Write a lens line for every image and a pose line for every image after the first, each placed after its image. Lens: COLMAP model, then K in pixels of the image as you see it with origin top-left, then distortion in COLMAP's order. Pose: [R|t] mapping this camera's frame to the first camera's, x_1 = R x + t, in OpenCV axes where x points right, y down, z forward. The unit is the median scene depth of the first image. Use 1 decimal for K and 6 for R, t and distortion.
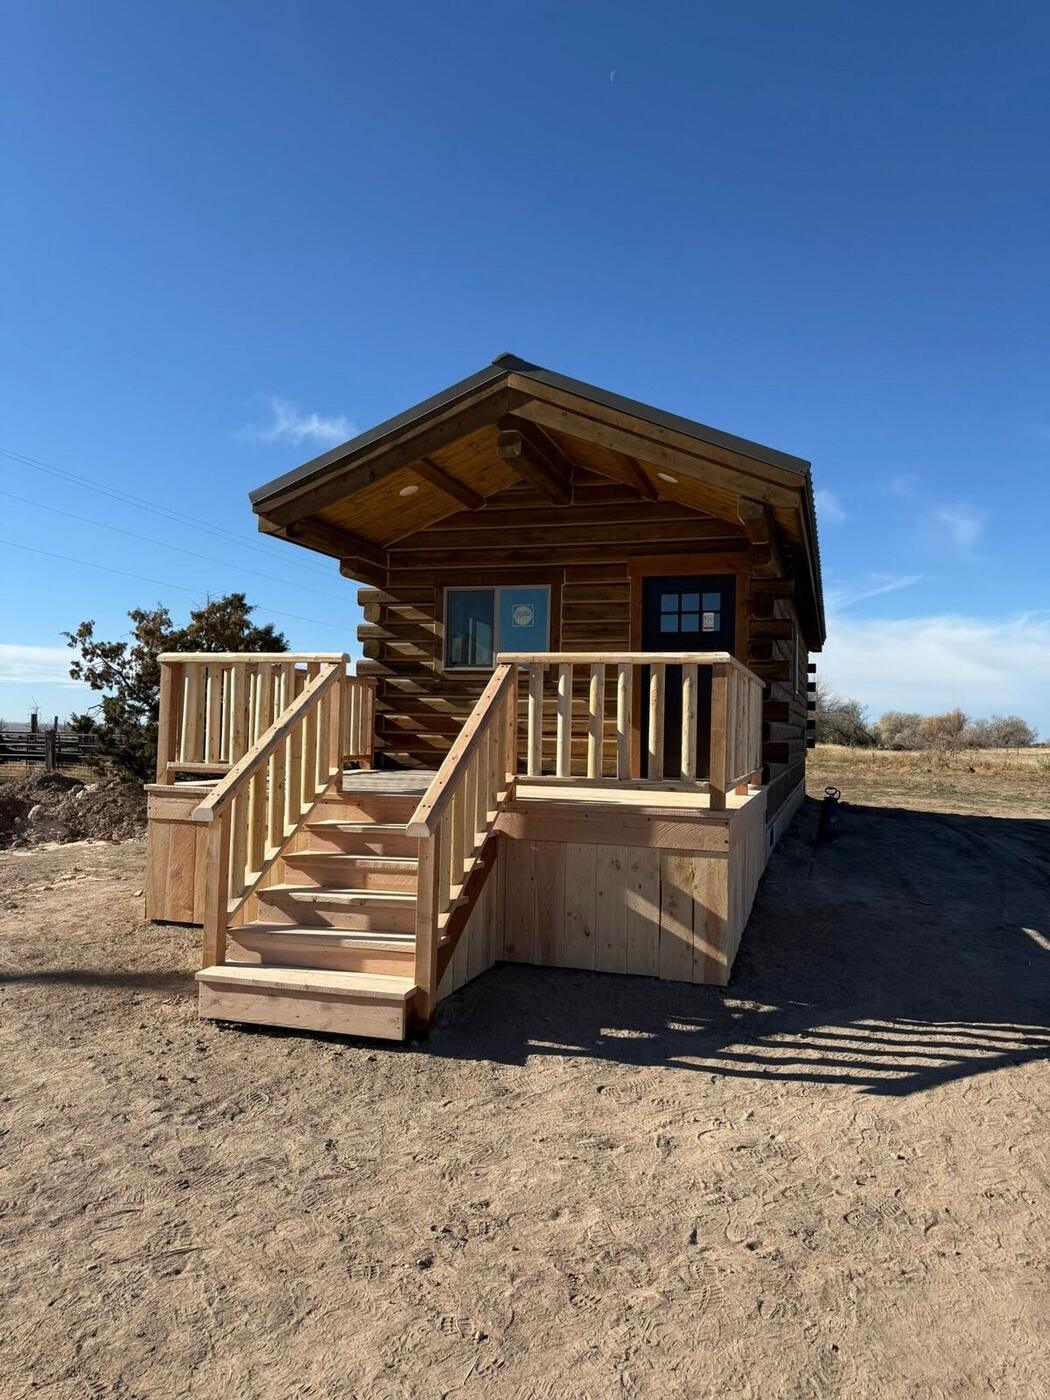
lens RADIAL K [[995.8, 0, 525.0], [0, 995.8, 700.0], [0, 0, 1]] dist [0.029200, -0.002299]
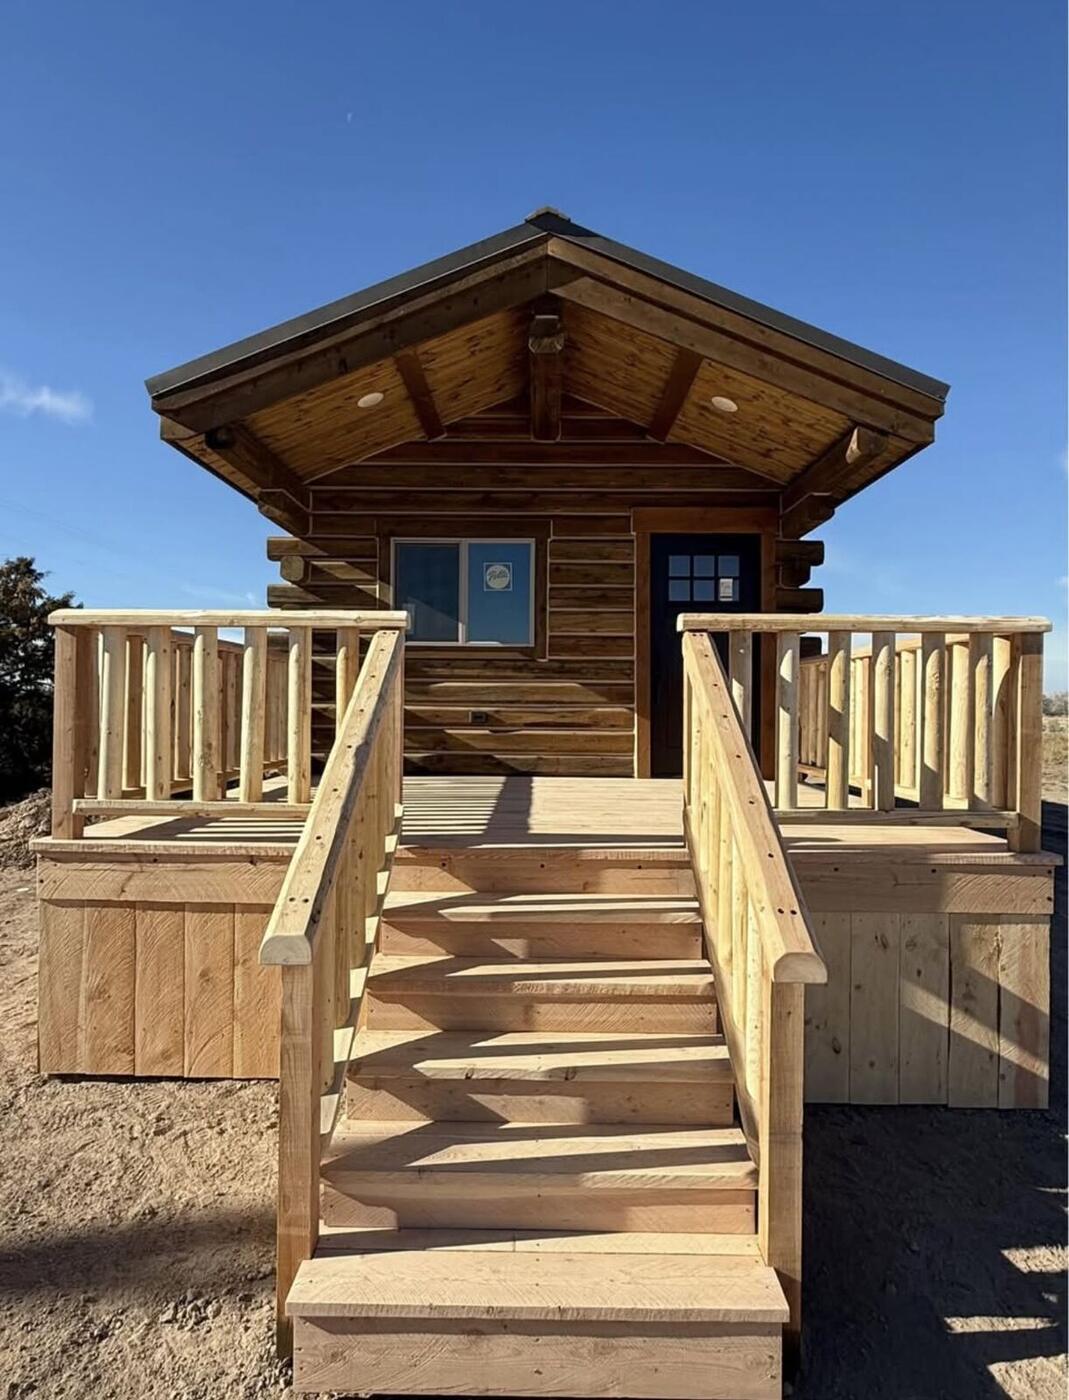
lens RADIAL K [[887.1, 0, 534.5], [0, 887.1, 700.0], [0, 0, 1]] dist [-0.032995, 0.000571]
pose [[0.957872, -0.010170, 0.287016, -0.209371], [0.002930, 0.999667, 0.025642, -0.006042], [-0.287181, -0.023721, 0.957582, 0.373783]]
